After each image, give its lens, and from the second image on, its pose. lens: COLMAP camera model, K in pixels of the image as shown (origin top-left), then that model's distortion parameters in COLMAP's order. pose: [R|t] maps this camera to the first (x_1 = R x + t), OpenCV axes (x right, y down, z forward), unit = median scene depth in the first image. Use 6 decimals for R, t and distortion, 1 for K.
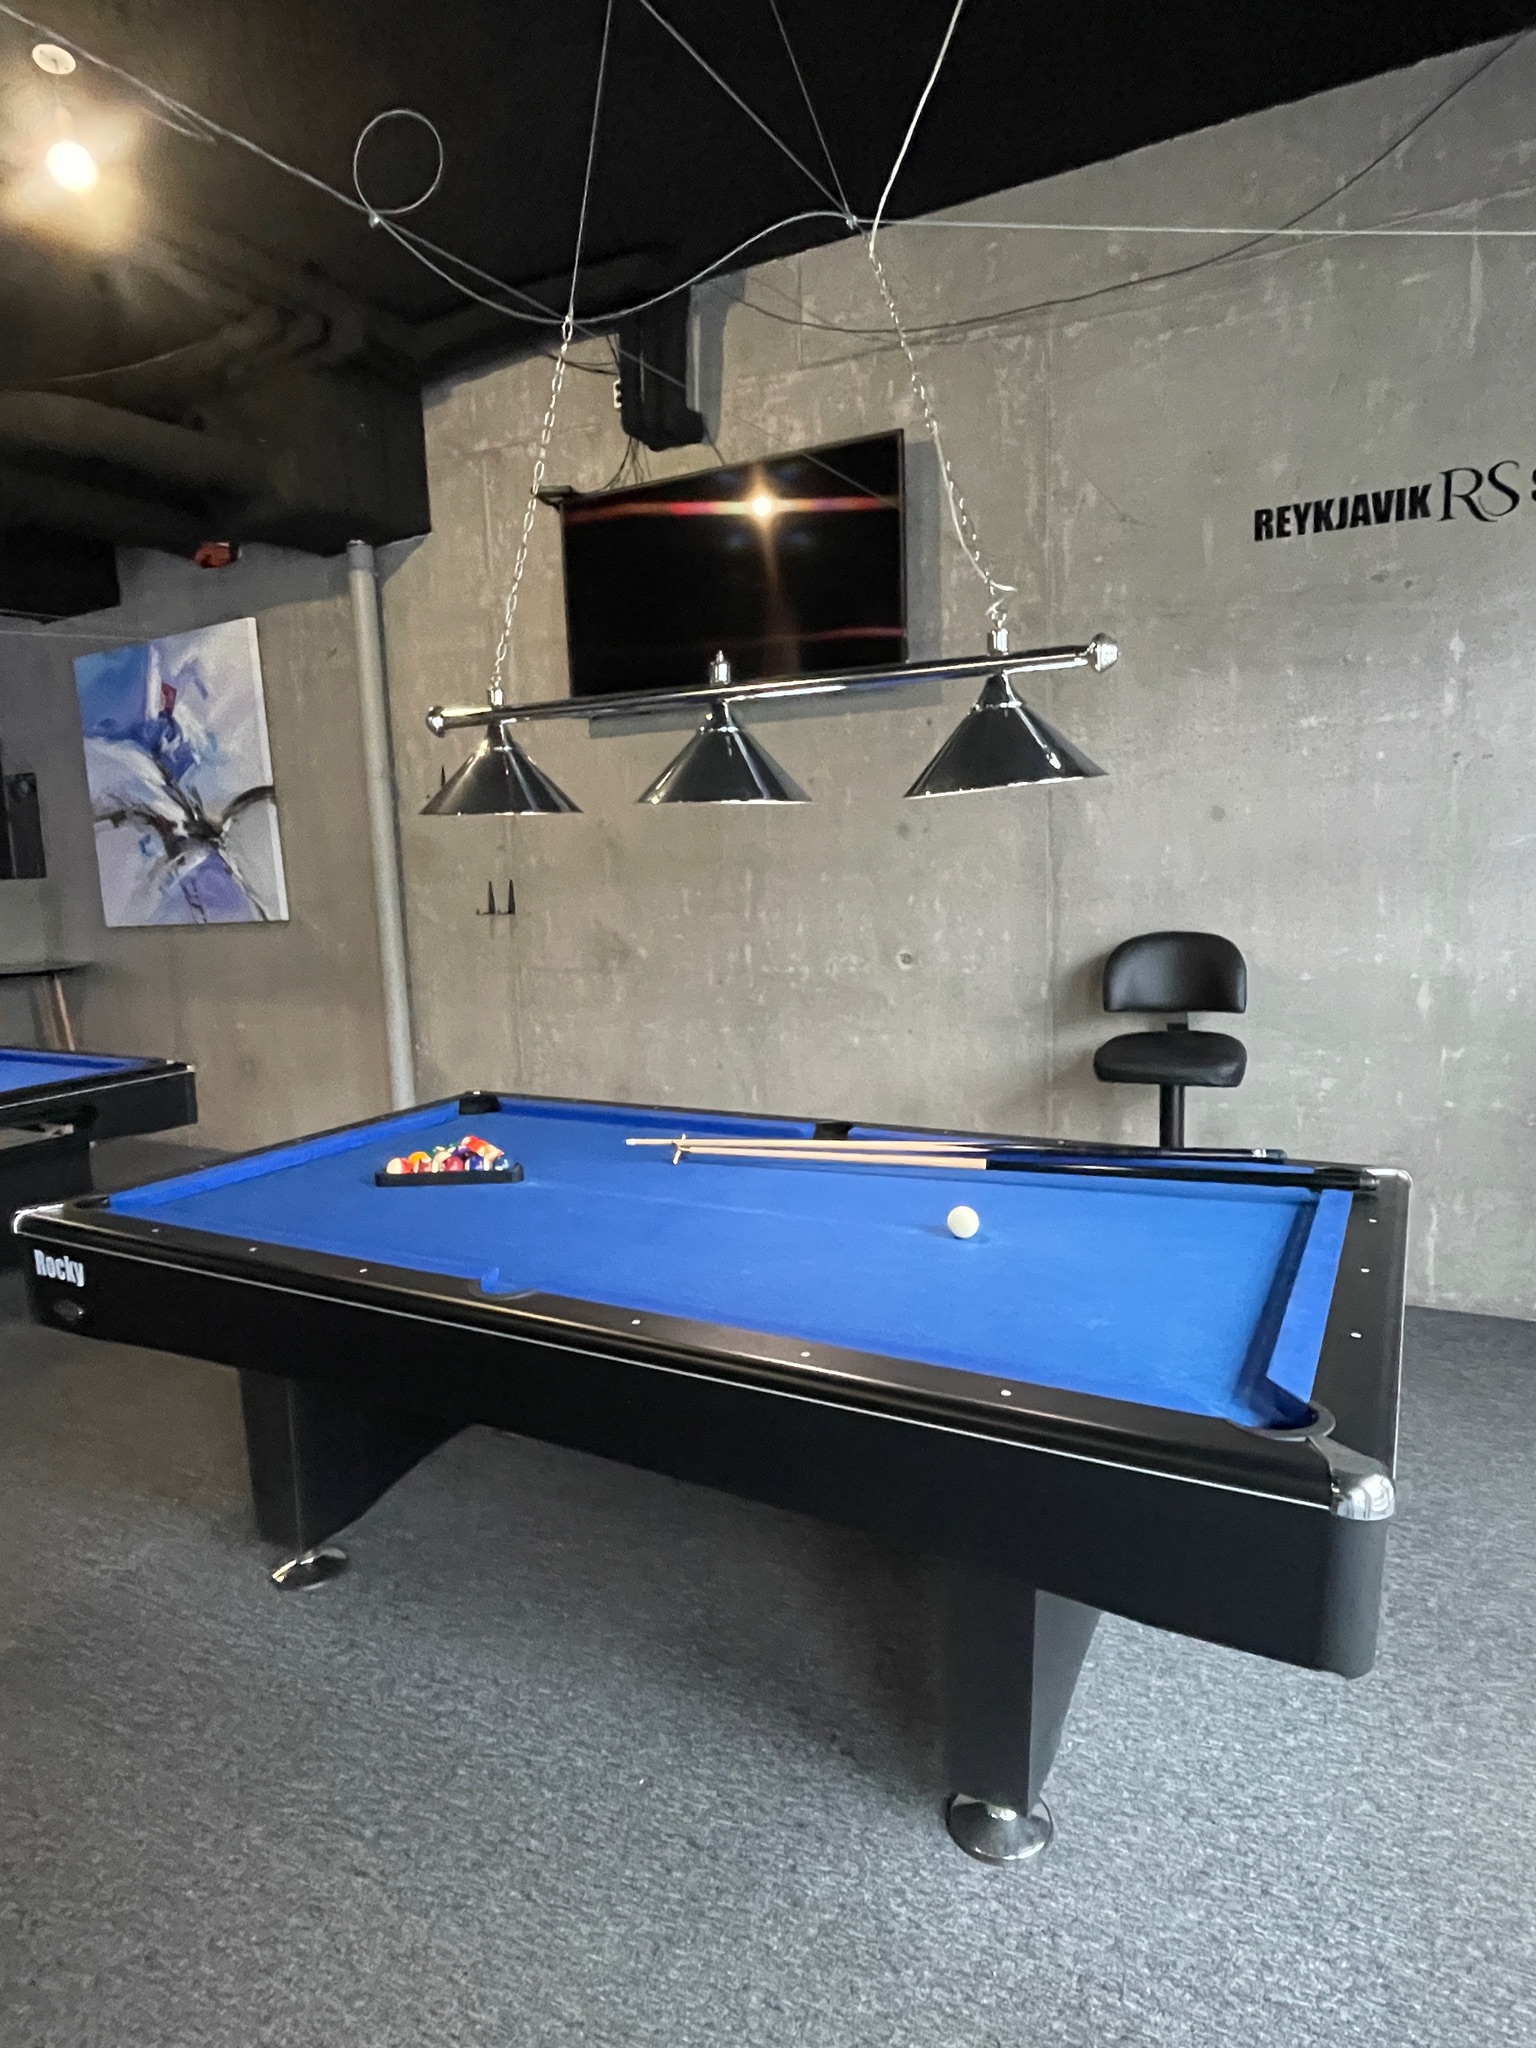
lens RADIAL K [[1203.4, 0, 763.7], [0, 1203.4, 1042.0], [0, 0, 1]] dist [-0.003079, 0.012175]
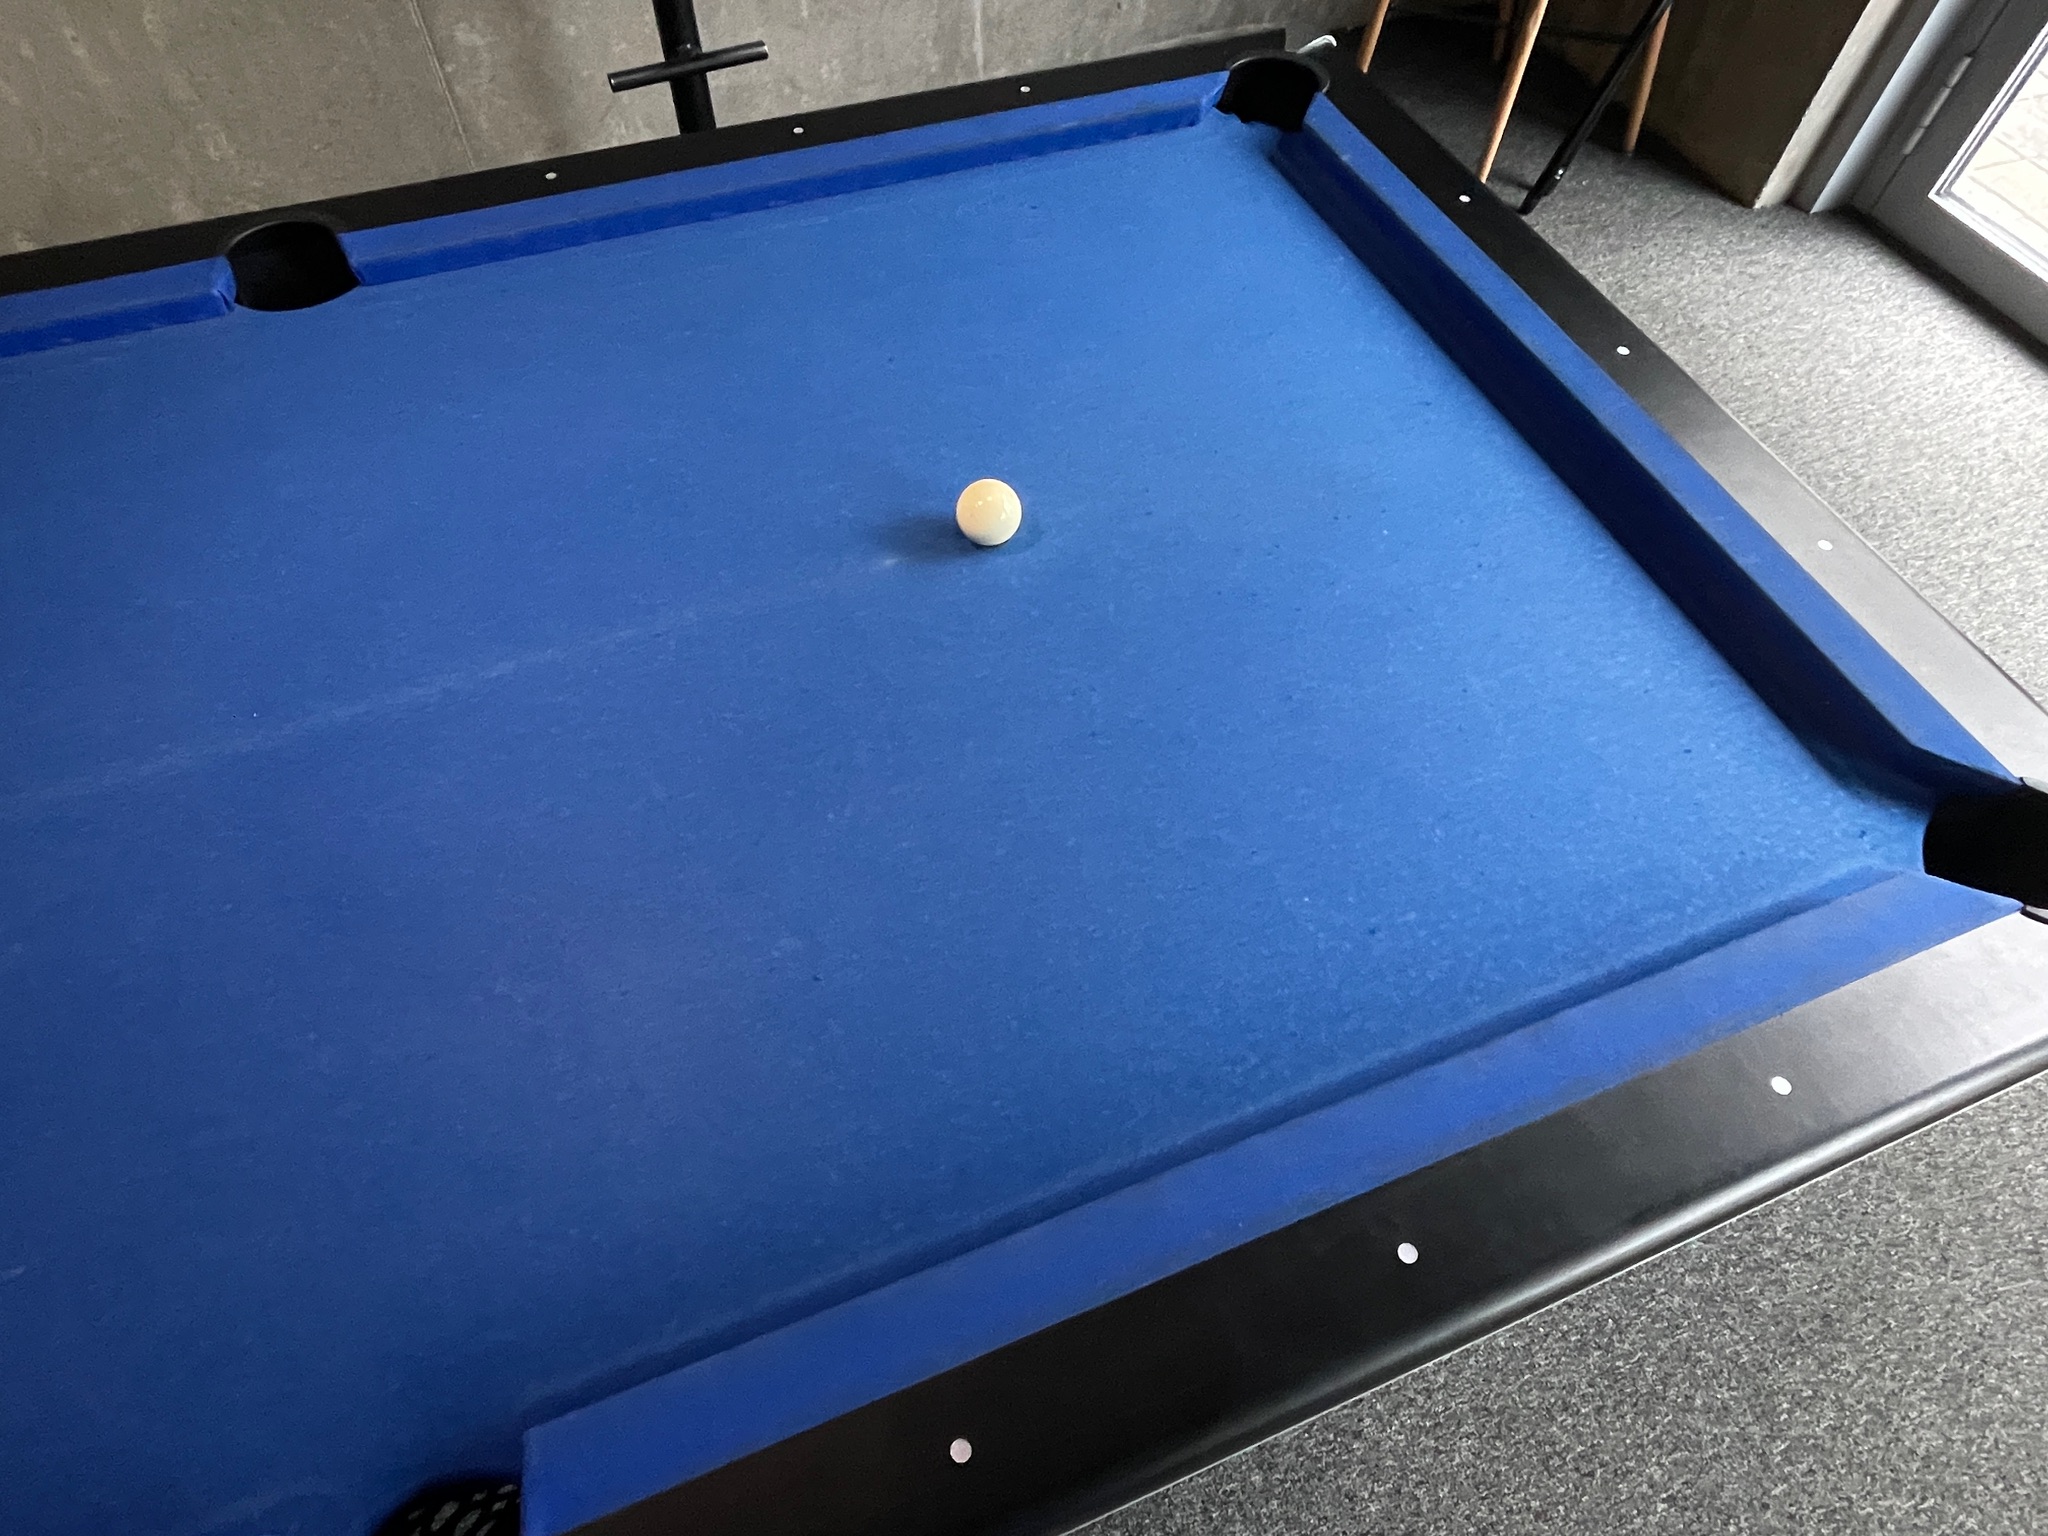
lens RADIAL K [[1201.3, 0, 1018.2], [0, 1201.3, 771.5], [0, 0, 1]] dist [-0.001187, 0.003605]
pose [[0.638657, -0.611558, 0.467026, -0.109882], [0.073378, 0.652565, 0.754171, -0.137552], [-0.765985, -0.447387, 0.461641, 0.718492]]
